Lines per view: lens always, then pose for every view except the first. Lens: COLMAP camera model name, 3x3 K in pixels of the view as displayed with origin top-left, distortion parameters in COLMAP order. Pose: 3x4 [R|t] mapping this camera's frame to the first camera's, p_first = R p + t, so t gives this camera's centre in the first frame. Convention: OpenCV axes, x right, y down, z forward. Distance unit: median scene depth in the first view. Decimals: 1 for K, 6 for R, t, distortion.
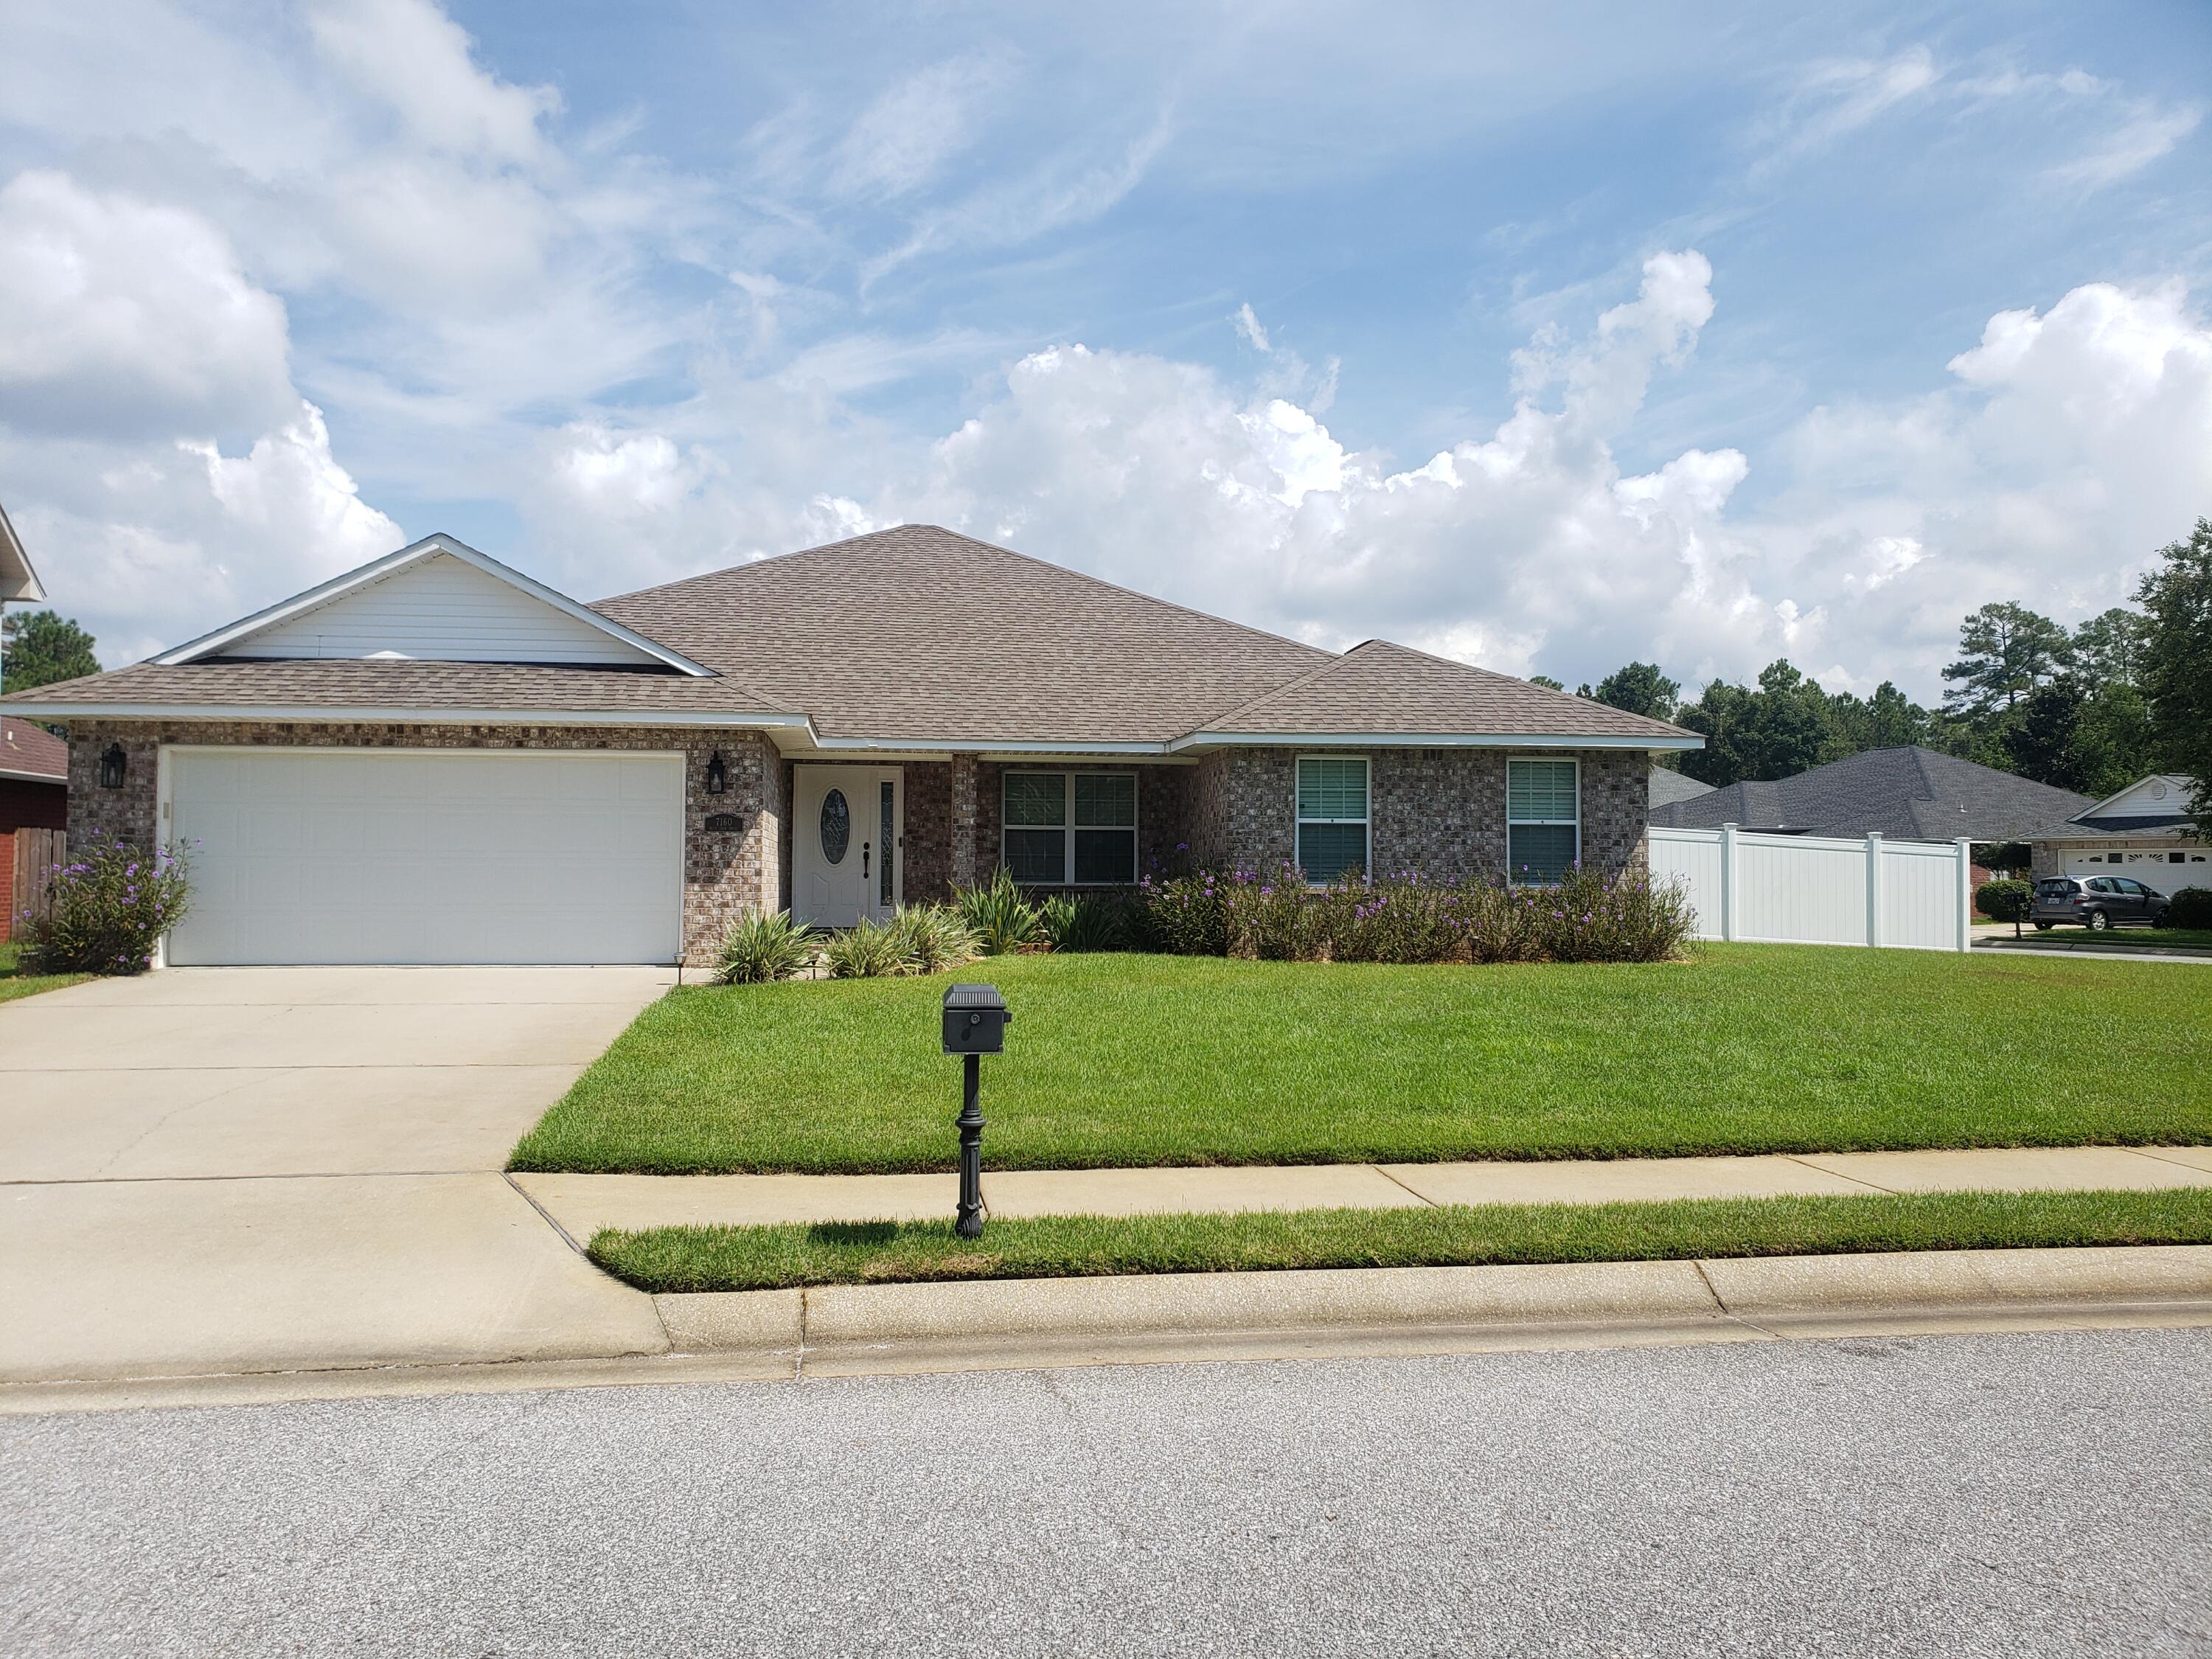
lens RADIAL K [[1670.2, 0, 1134.5], [0, 1670.2, 866.5], [0, 0, 1]] dist [0.020667, -0.000888]
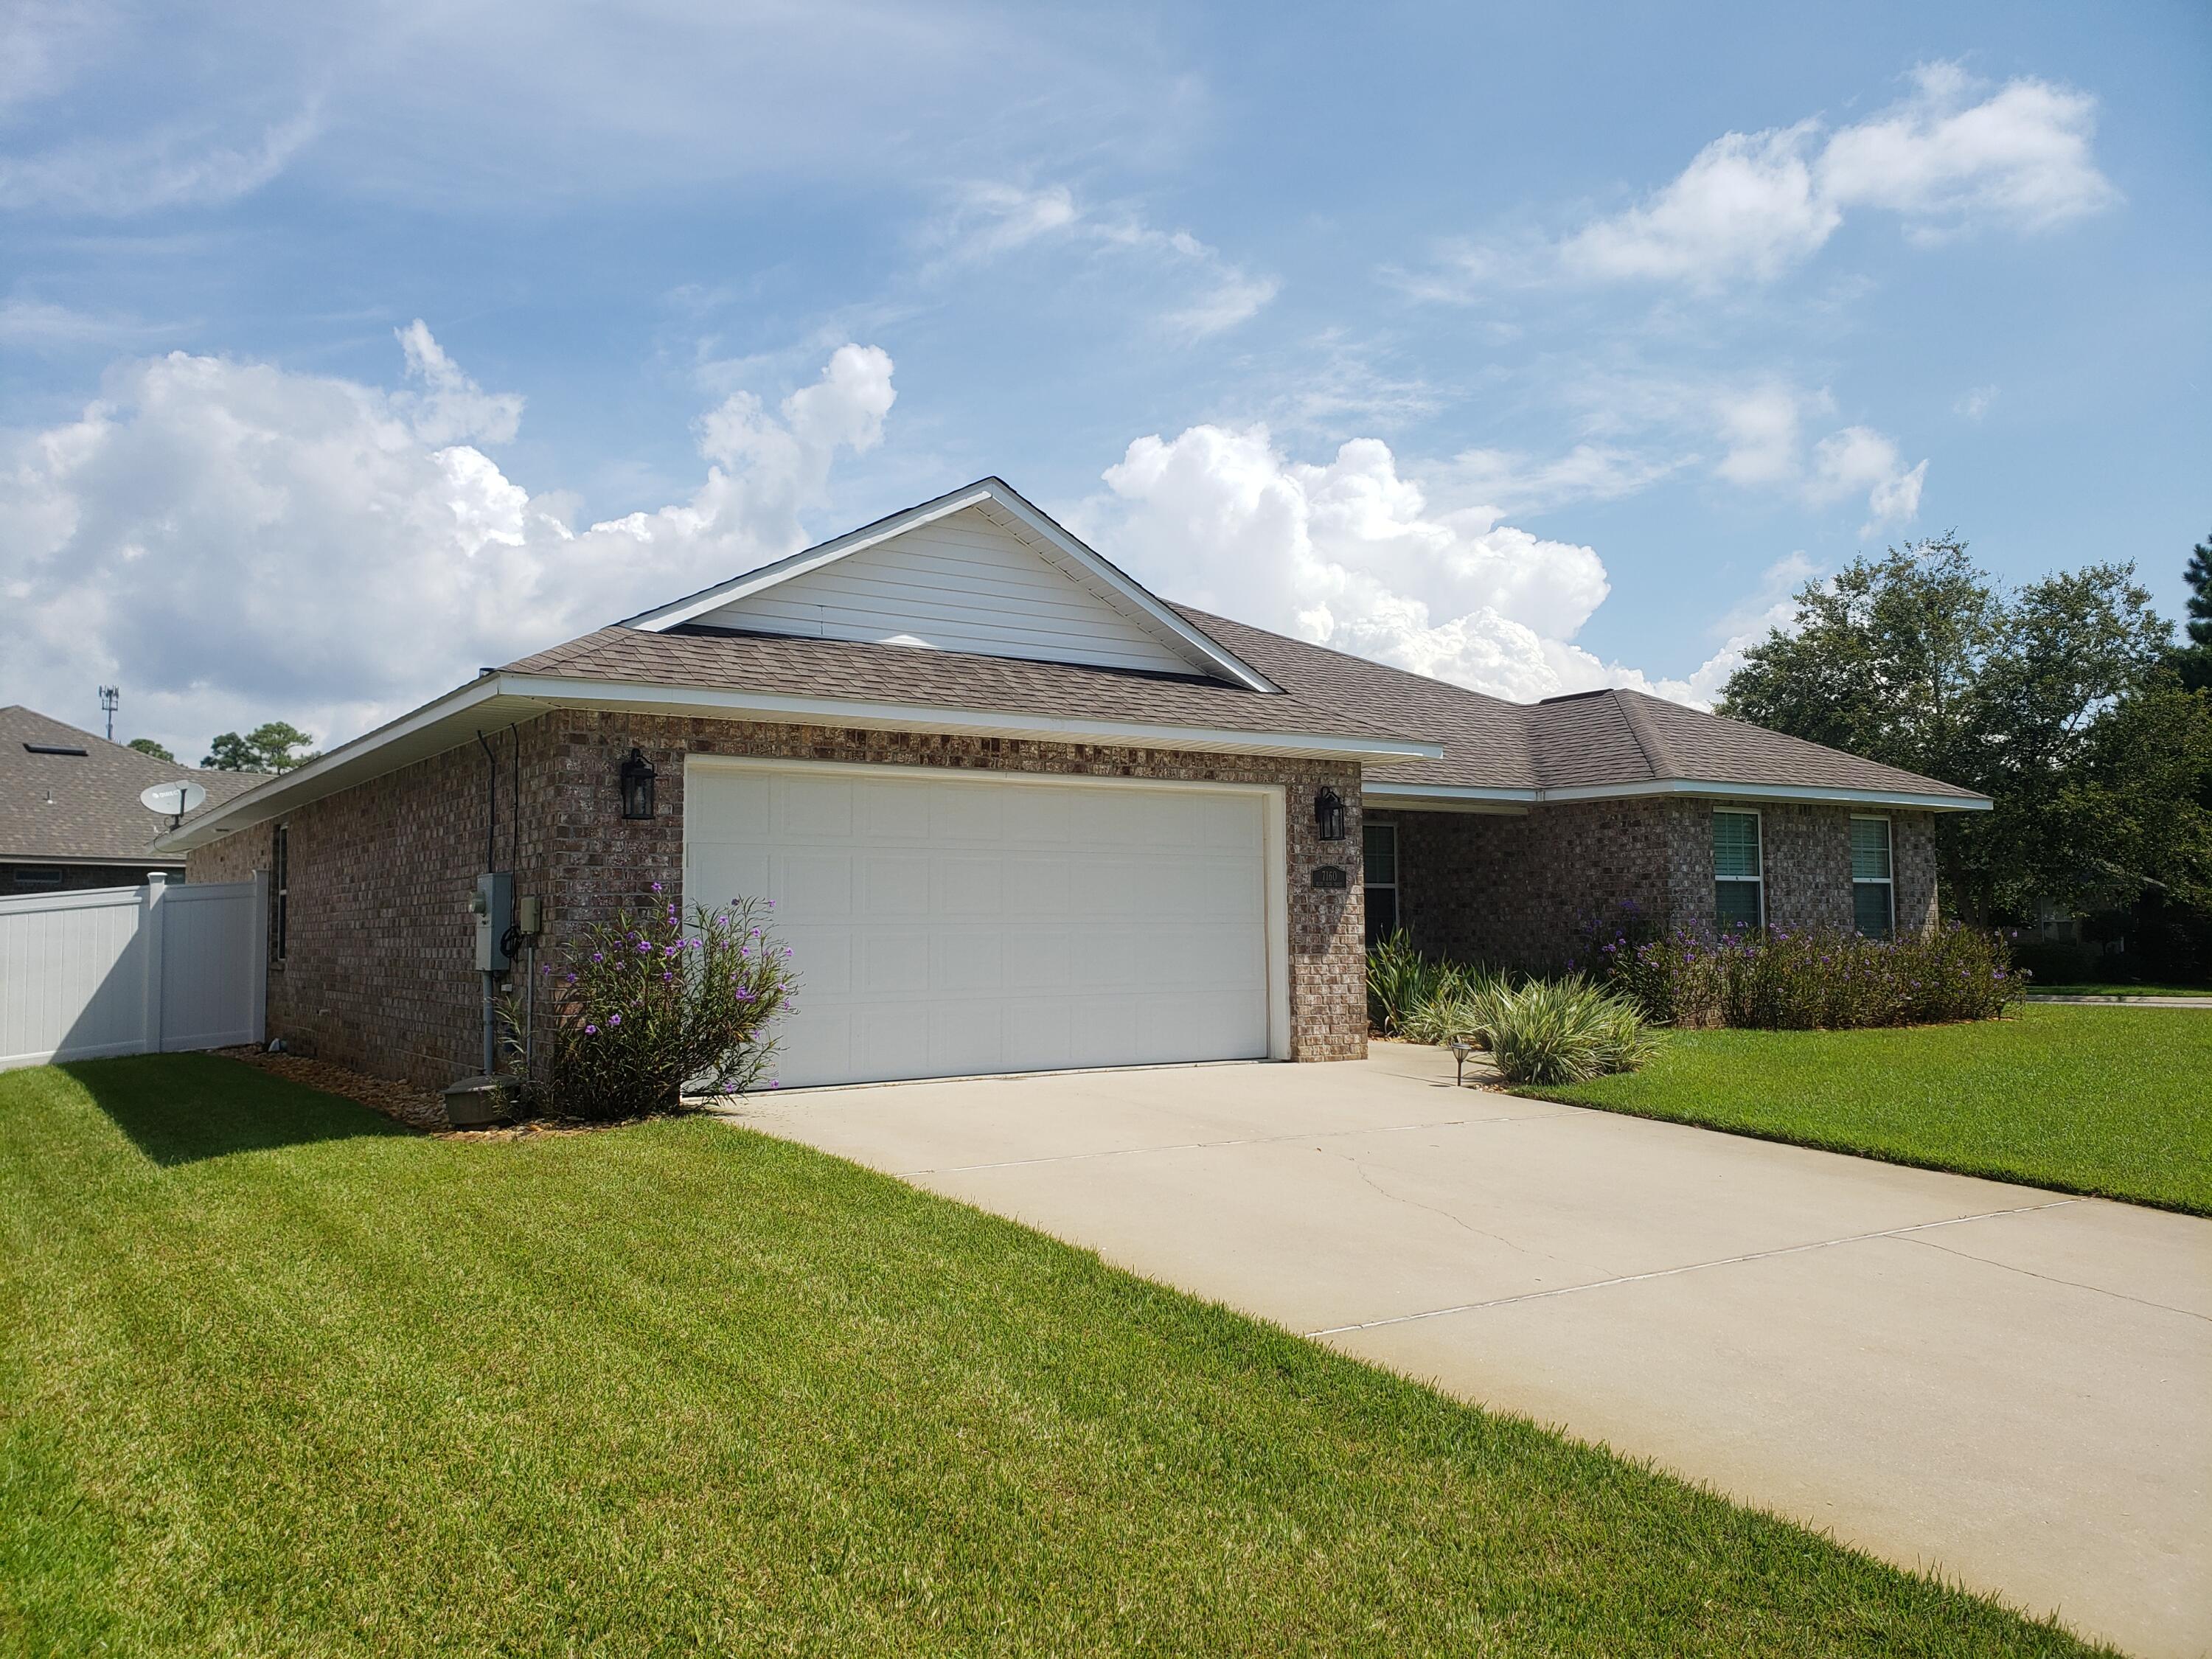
lens RADIAL K [[1649.1, 0, 1103.0], [0, 1649.1, 870.3], [0, 0, 1]] dist [0.187371, -0.272609]
pose [[0.900212, 0.005431, 0.435418, -0.687636], [0.009952, 0.999404, -0.033041, -0.004538], [-0.435338, 0.034077, 0.899622, 0.339609]]
